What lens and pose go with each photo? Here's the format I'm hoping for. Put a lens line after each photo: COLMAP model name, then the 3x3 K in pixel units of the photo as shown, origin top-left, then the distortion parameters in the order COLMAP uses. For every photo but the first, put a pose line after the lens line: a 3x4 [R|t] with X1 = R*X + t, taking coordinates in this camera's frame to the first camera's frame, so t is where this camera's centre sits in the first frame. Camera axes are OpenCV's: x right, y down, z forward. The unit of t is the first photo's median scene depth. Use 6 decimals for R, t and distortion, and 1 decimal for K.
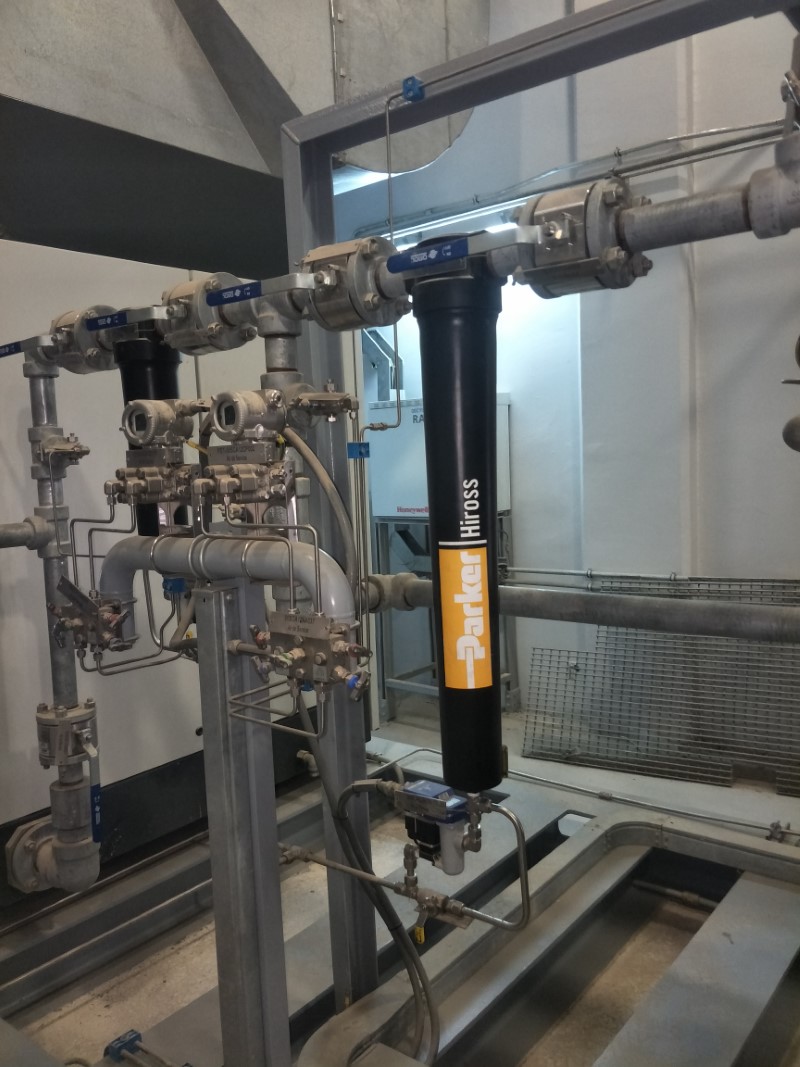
lens RADIAL K [[881.9, 0, 398.8], [0, 881.9, 529.6], [0, 0, 1]] dist [0.060714, -0.098194]
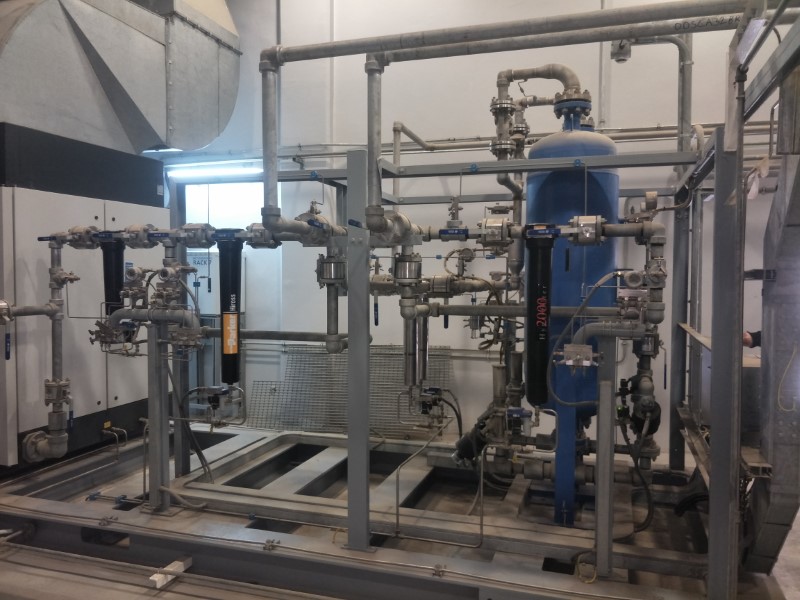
lens RADIAL K [[661.2, 0, 398.9], [0, 661.2, 305.3], [0, 0, 1]] dist [0.060714, -0.098194]
pose [[0.937503, 0.032957, 0.346412, -0.134349], [-0.016915, 0.998644, -0.049231, 0.065691], [-0.347565, 0.040294, 0.936790, -1.077140]]
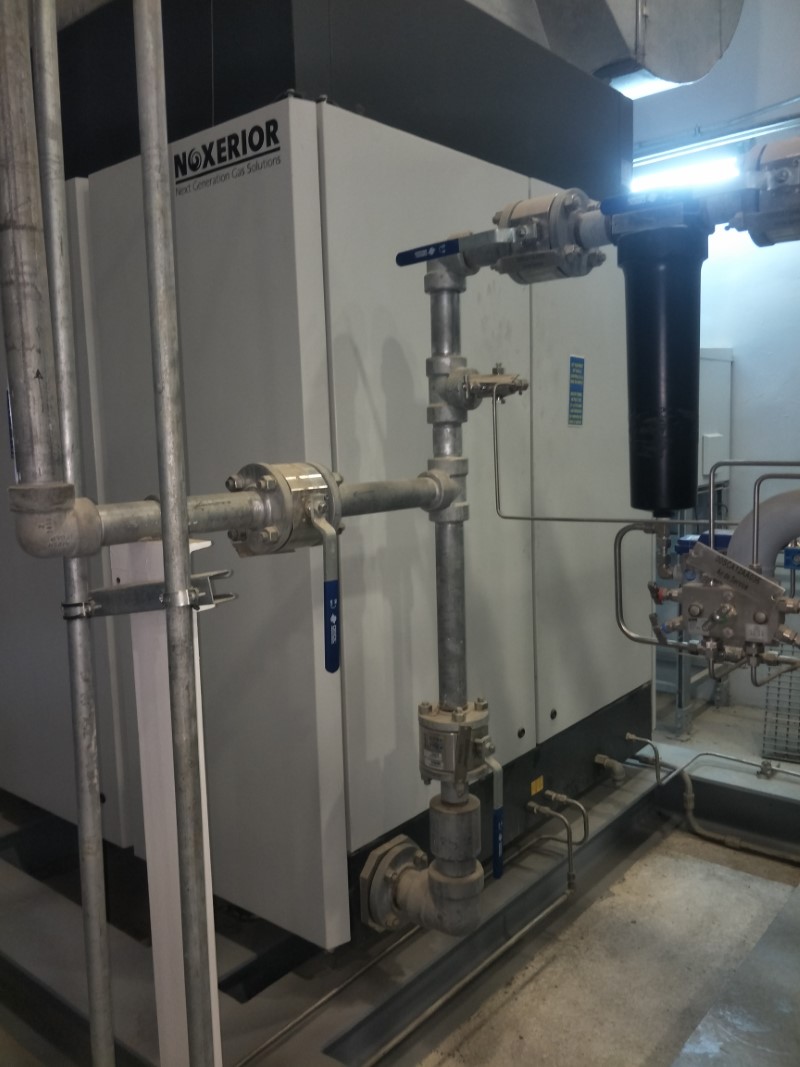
lens RADIAL K [[881.9, 0, 398.8], [0, 881.9, 529.6], [0, 0, 1]] dist [0.060714, -0.098194]
pose [[0.999412, 0.013255, -0.031609, -0.401151], [-0.012458, 0.999603, 0.025277, 0.018192], [0.031931, -0.024868, 0.999181, 0.203014]]
